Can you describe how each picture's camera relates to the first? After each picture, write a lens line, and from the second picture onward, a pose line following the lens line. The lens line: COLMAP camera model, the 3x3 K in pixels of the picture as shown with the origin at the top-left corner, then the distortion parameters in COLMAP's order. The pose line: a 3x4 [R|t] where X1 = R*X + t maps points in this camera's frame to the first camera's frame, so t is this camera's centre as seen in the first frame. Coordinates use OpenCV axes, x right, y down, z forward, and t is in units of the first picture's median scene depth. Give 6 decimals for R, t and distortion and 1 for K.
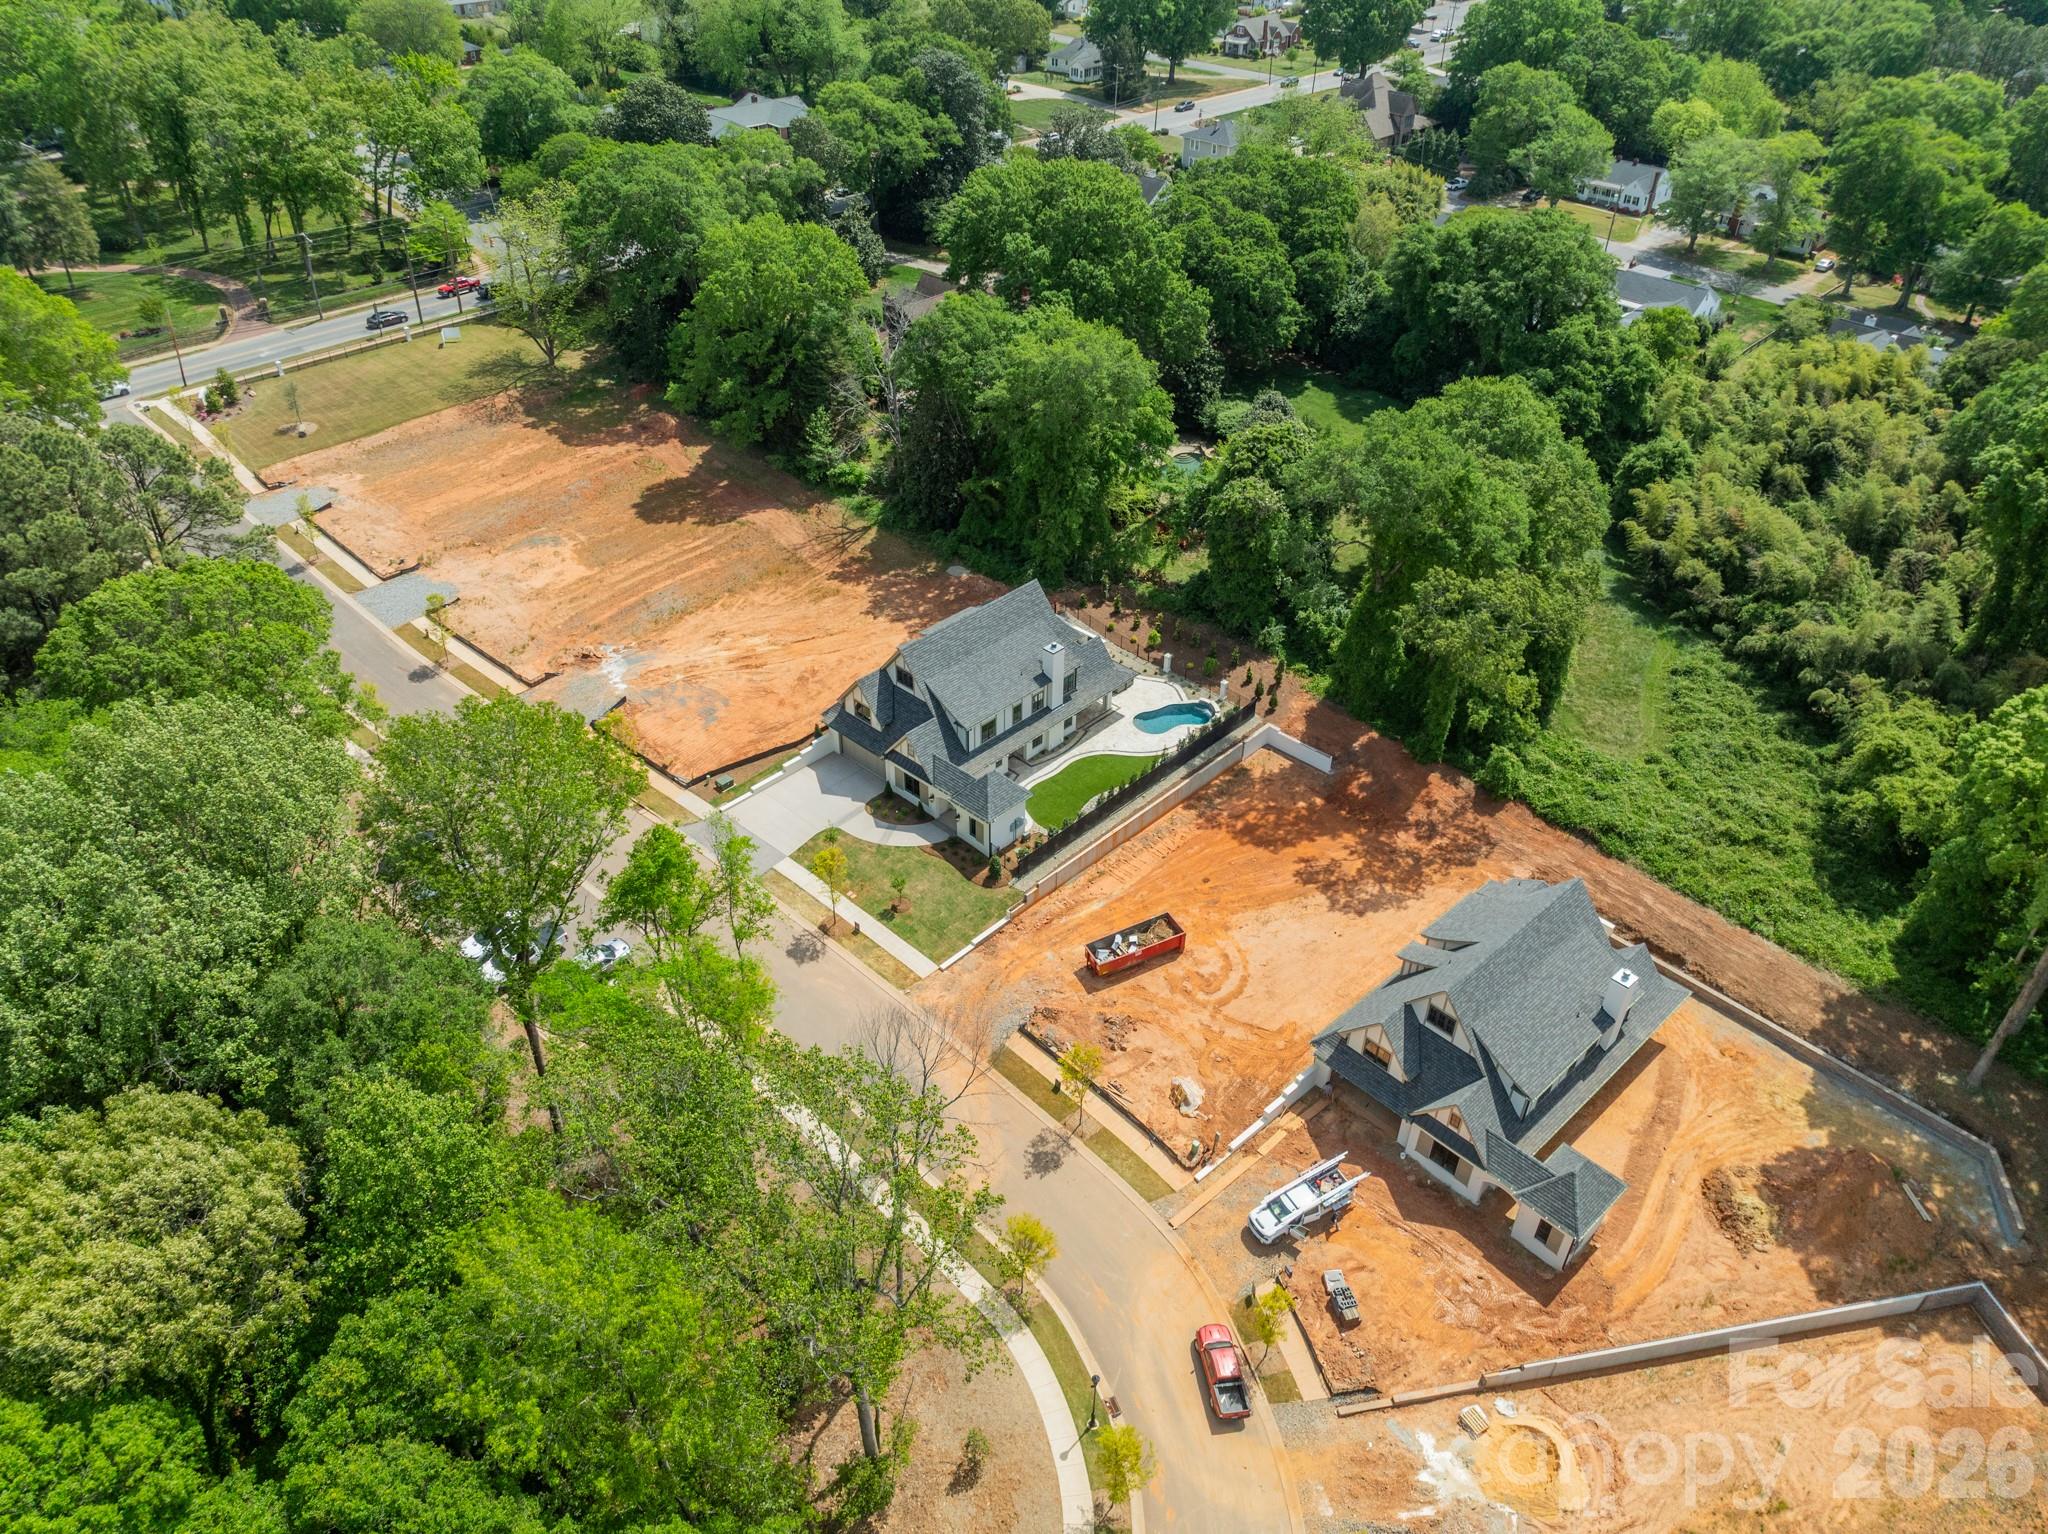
lens RADIAL K [[1442.9, 0, 1024.0], [0, 1442.9, 767.0], [0, 0, 1]] dist [-0.031038, -0.007827]
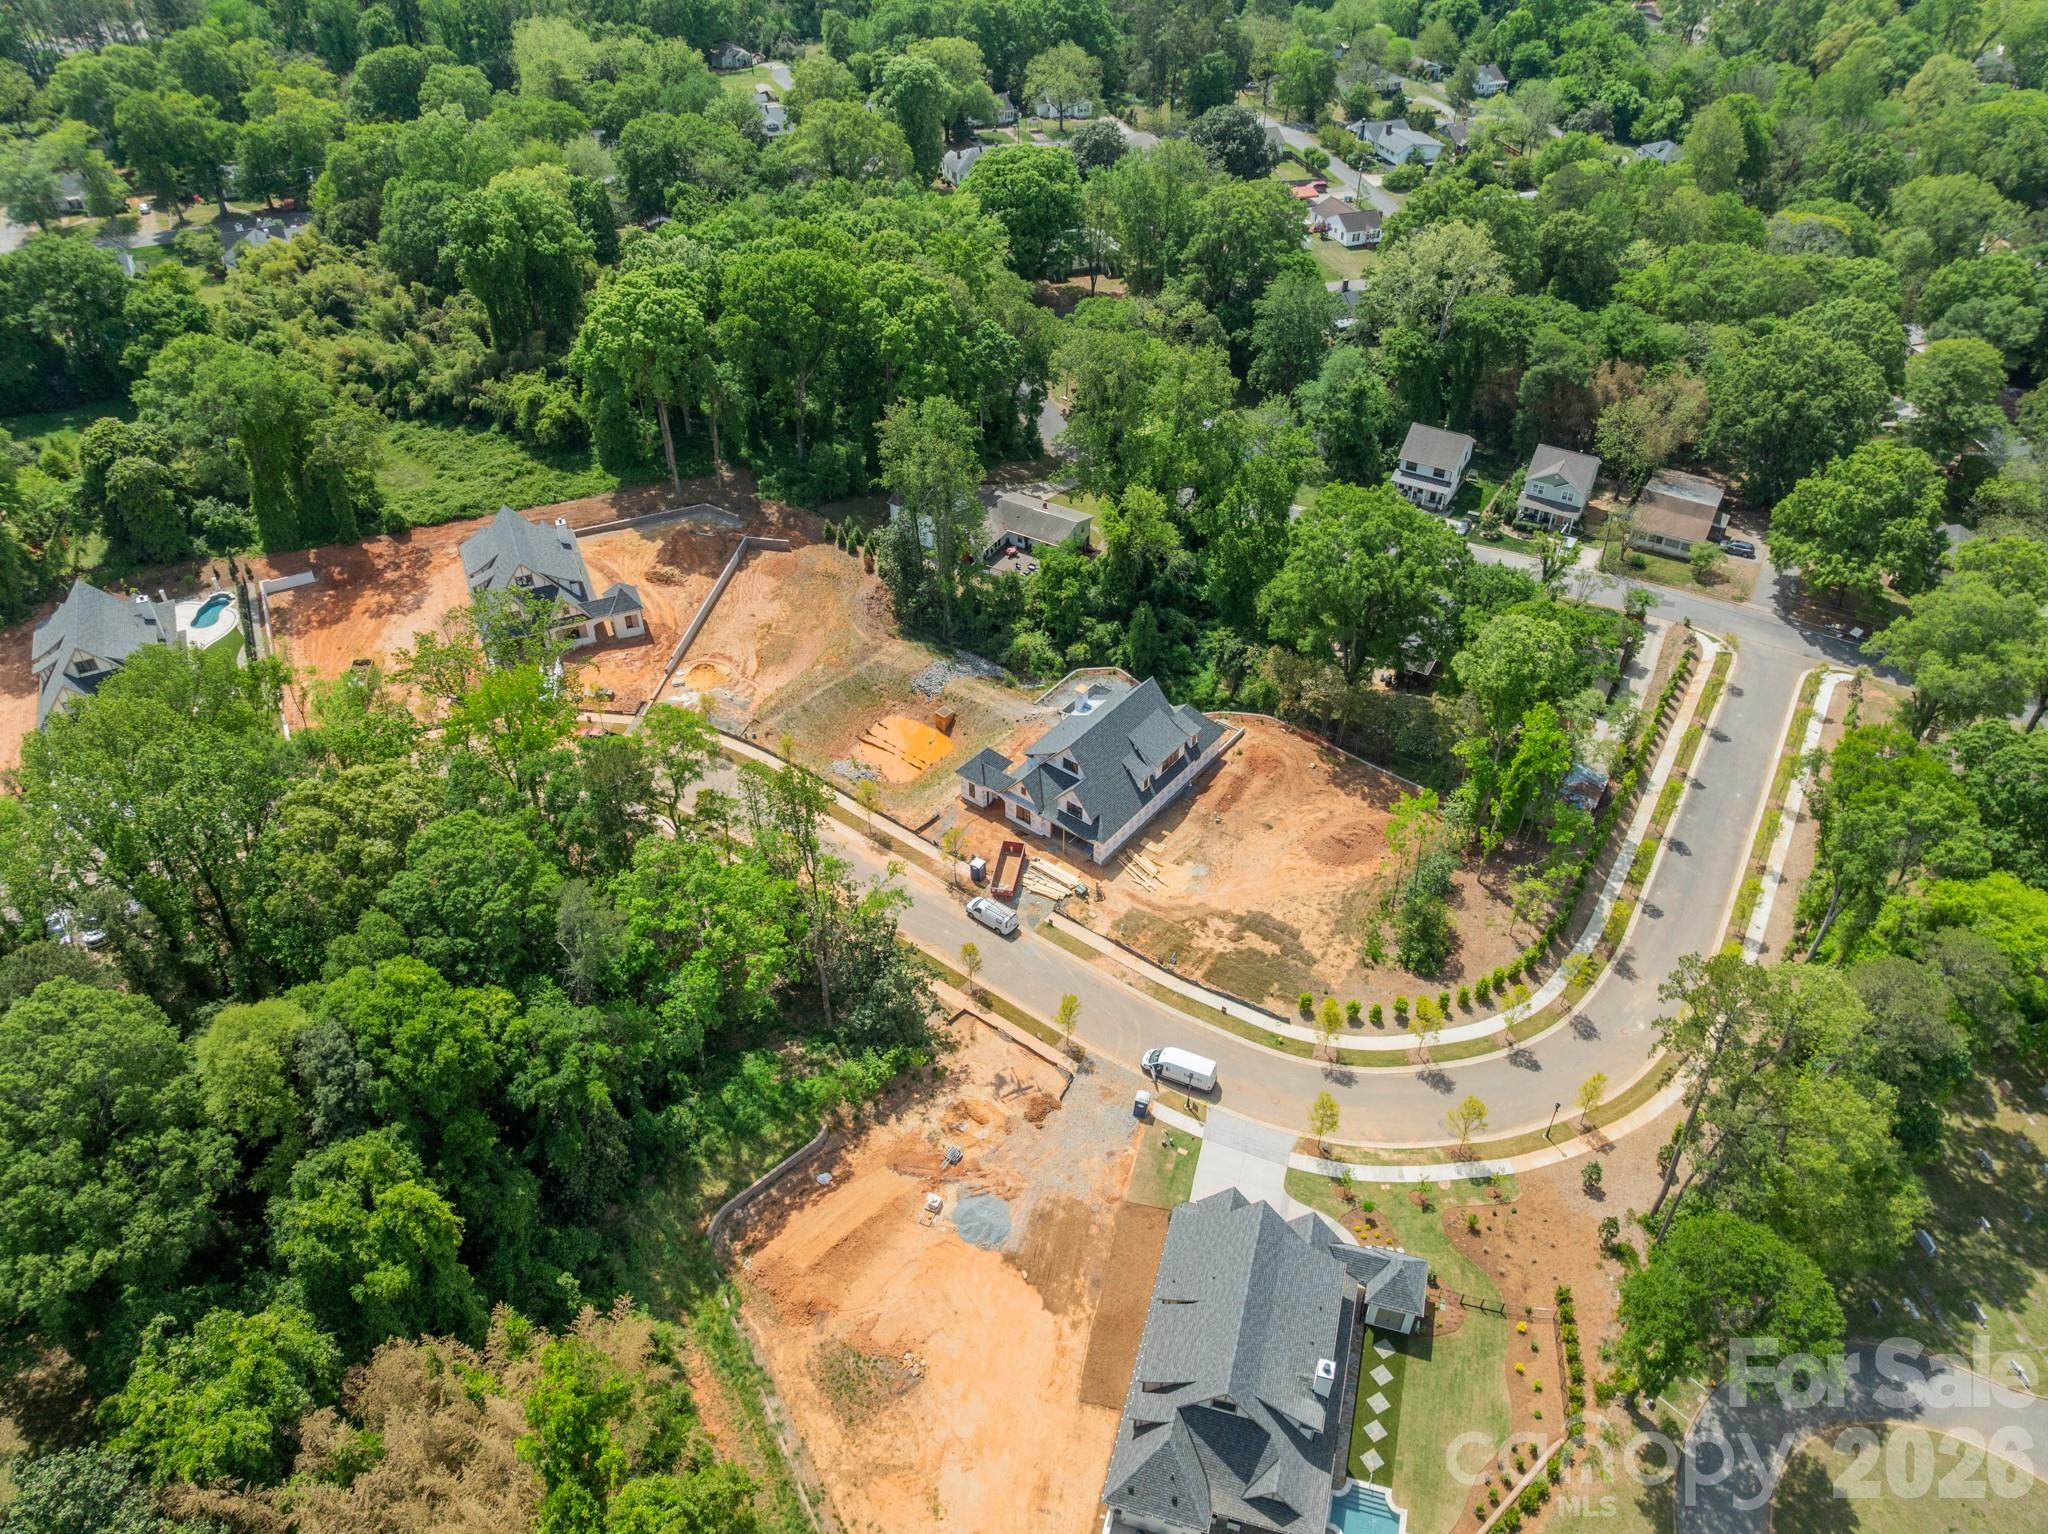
lens RADIAL K [[1462.7, 0, 1024.0], [0, 1462.7, 767.0], [0, 0, 1]] dist [-0.098247, 0.069202]
pose [[0.336526, -0.607472, 0.719534, -0.806108], [0.559846, 0.743463, 0.365834, 0.016655], [-0.757181, 0.279715, 0.590285, -0.474332]]
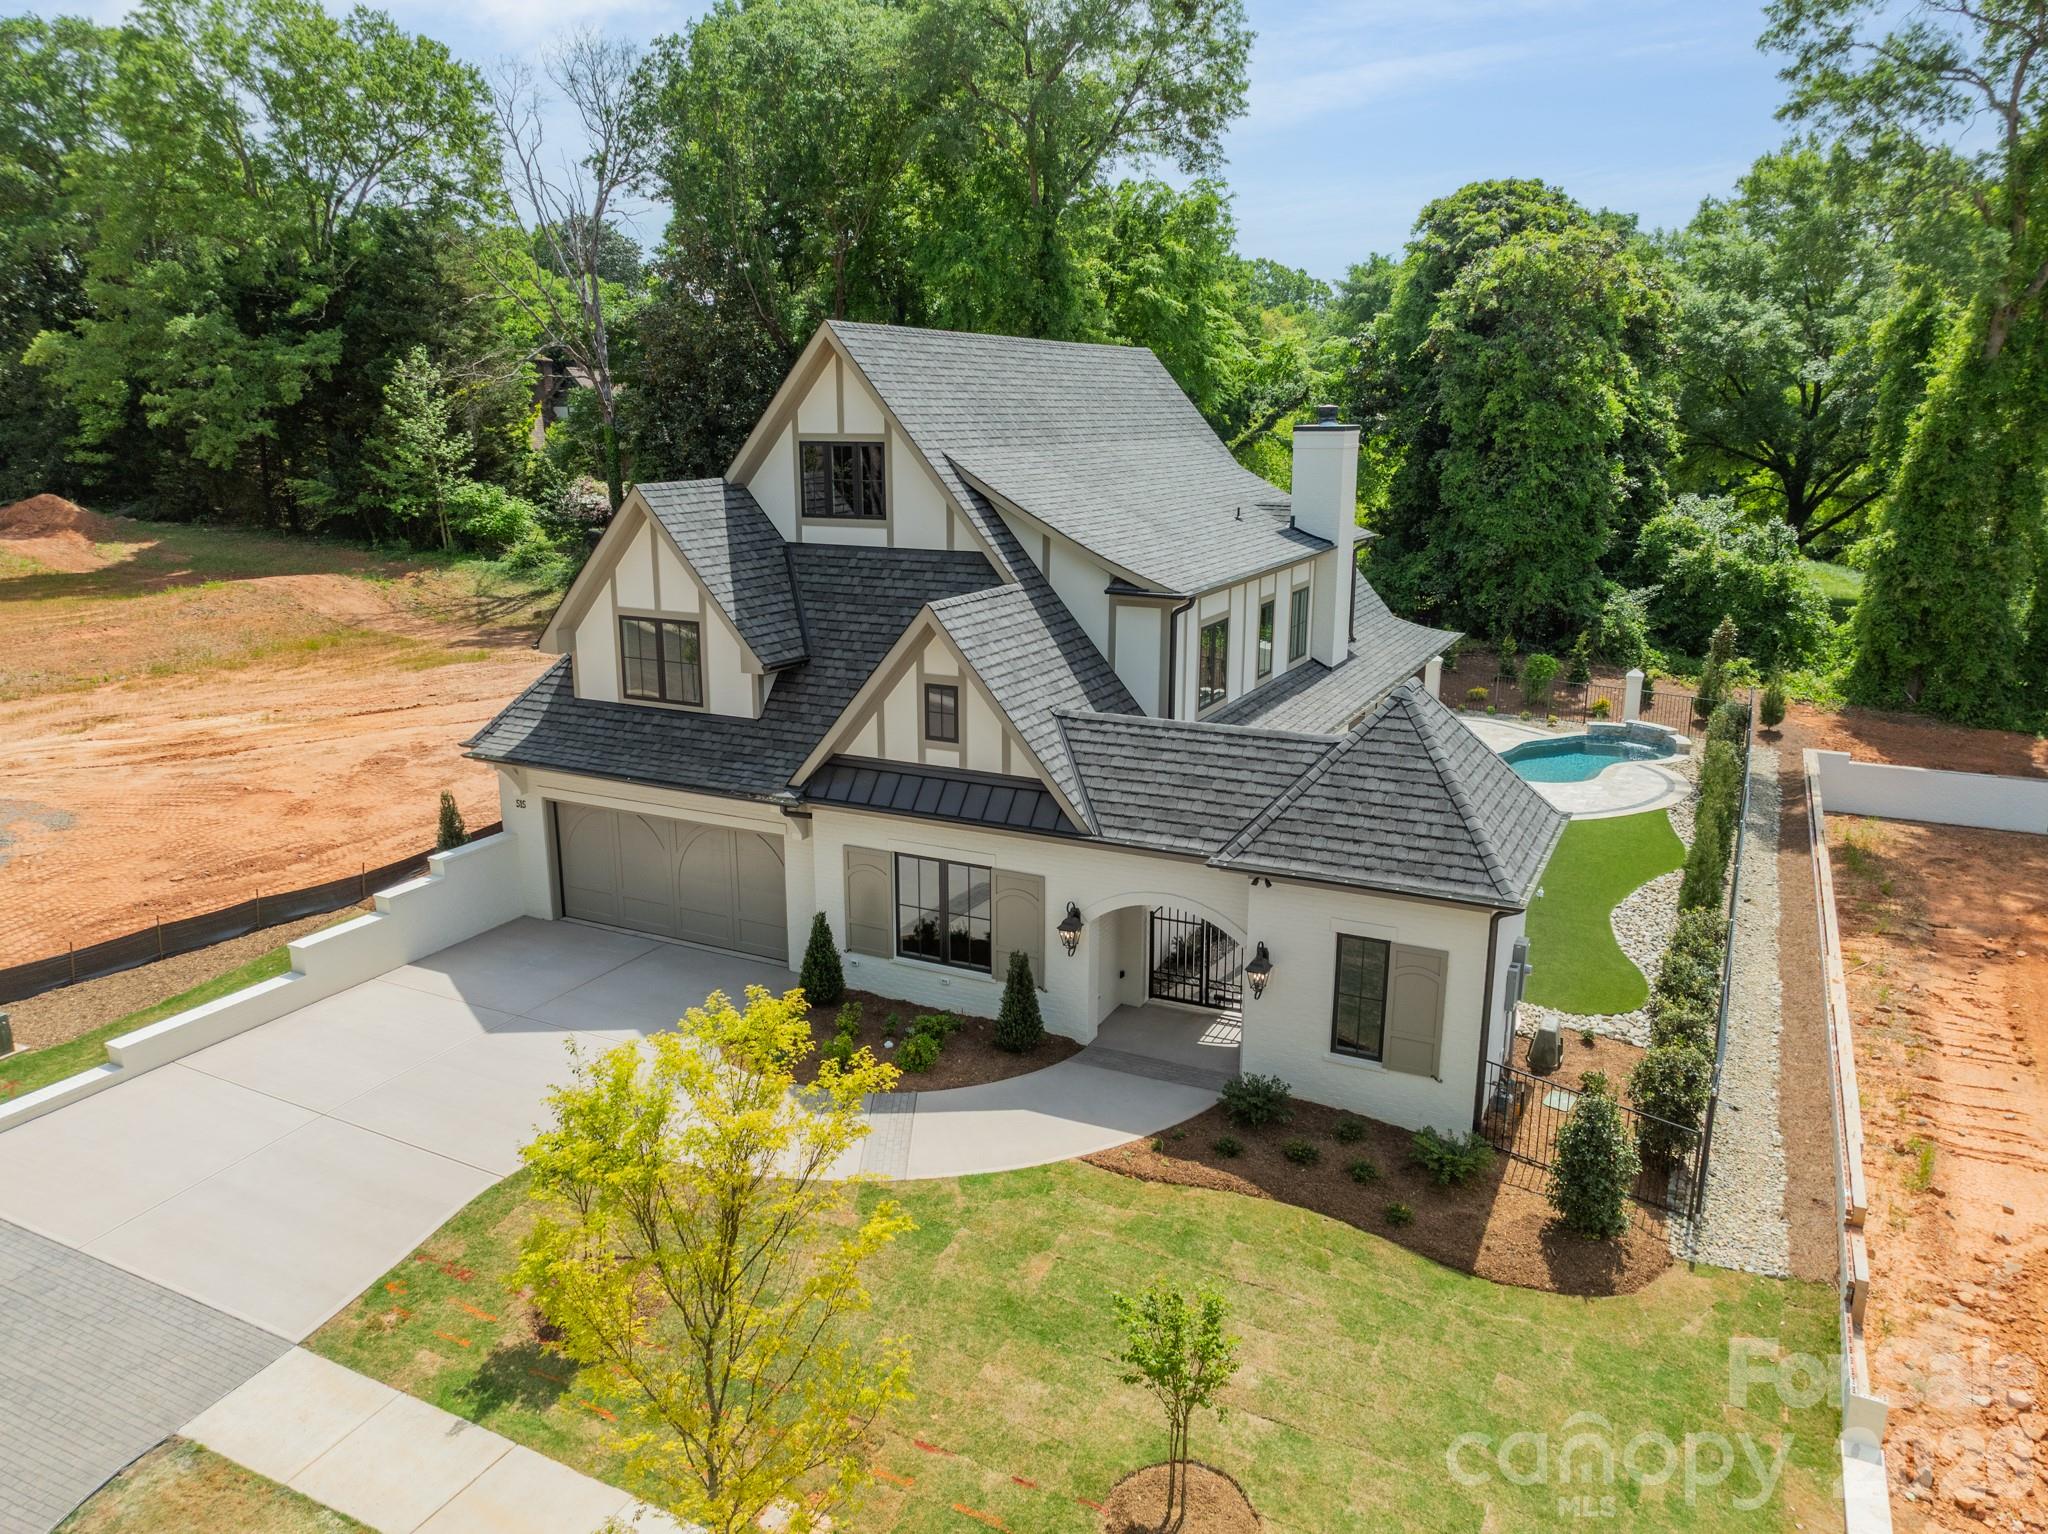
lens RADIAL K [[1442.9, 0, 1024.0], [0, 1442.9, 767.0], [0, 0, 1]] dist [-0.031038, -0.007827]
pose [[0.957344, -0.077627, 0.278328, -0.119400], [0.176961, 0.918976, -0.352374, 0.067692], [-0.228423, 0.386596, 0.893514, 0.771192]]
